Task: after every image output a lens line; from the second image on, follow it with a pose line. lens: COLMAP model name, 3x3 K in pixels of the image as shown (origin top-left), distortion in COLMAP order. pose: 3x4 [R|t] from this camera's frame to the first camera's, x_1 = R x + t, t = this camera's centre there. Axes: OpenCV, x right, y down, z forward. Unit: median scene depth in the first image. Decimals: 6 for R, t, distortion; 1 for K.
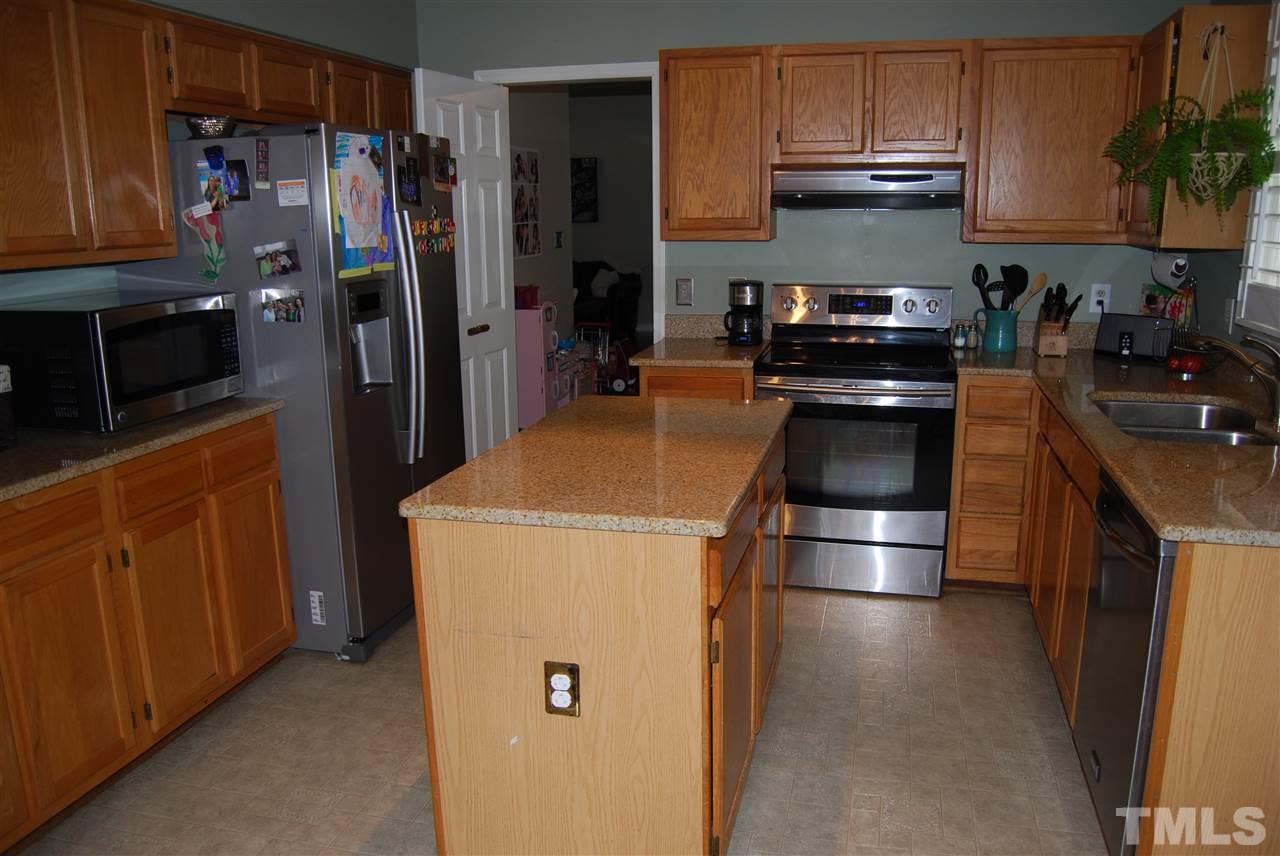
lens RADIAL K [[1007.6, 0, 641.7], [0, 1007.6, 436.9], [0, 0, 1]] dist [-0.092326, 0.035604]
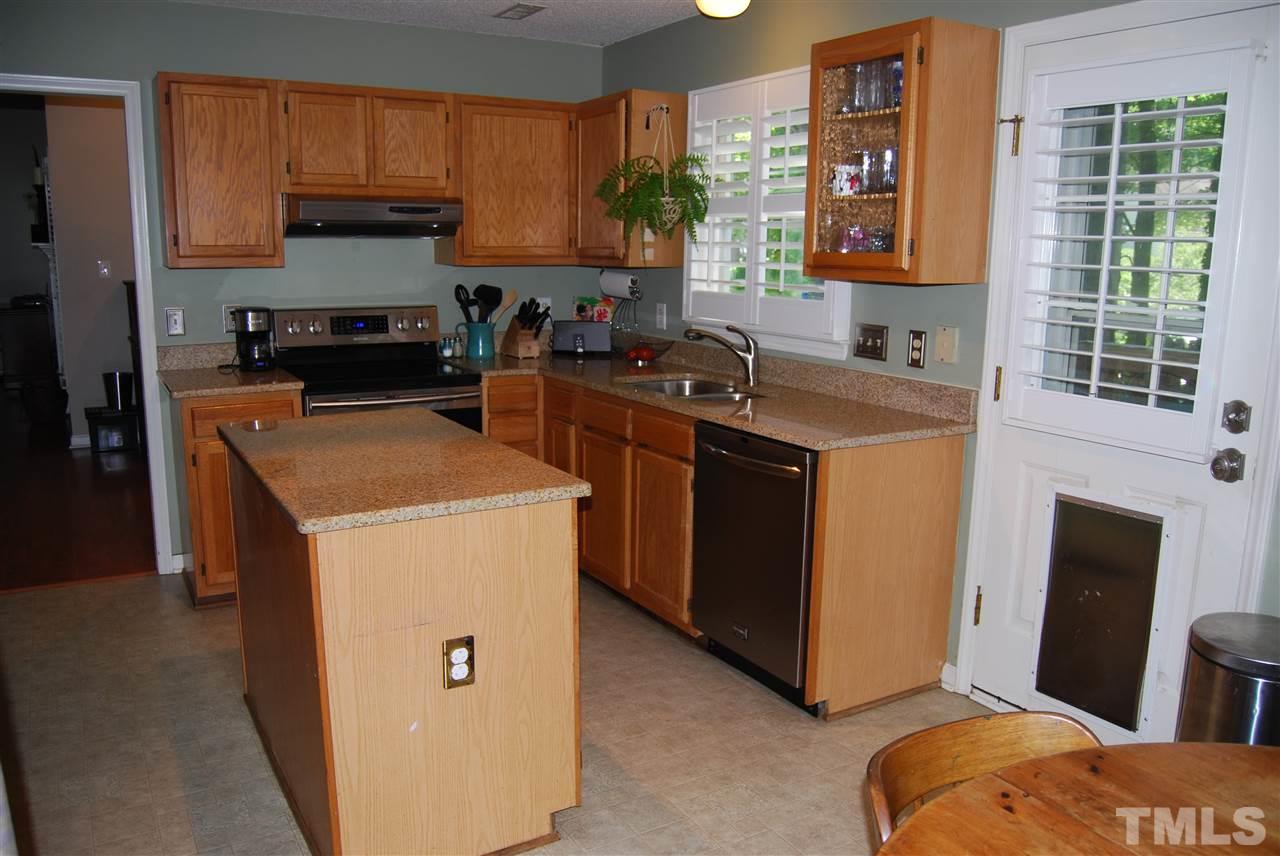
lens RADIAL K [[1007.6, 0, 640.6], [0, 1007.6, 430.7], [0, 0, 1]] dist [-0.092326, 0.035604]
pose [[0.714409, -0.112340, 0.690651, -0.354599], [0.136827, 0.990402, 0.019563, 0.001736], [-0.686220, 0.080524, 0.722923, 0.021124]]
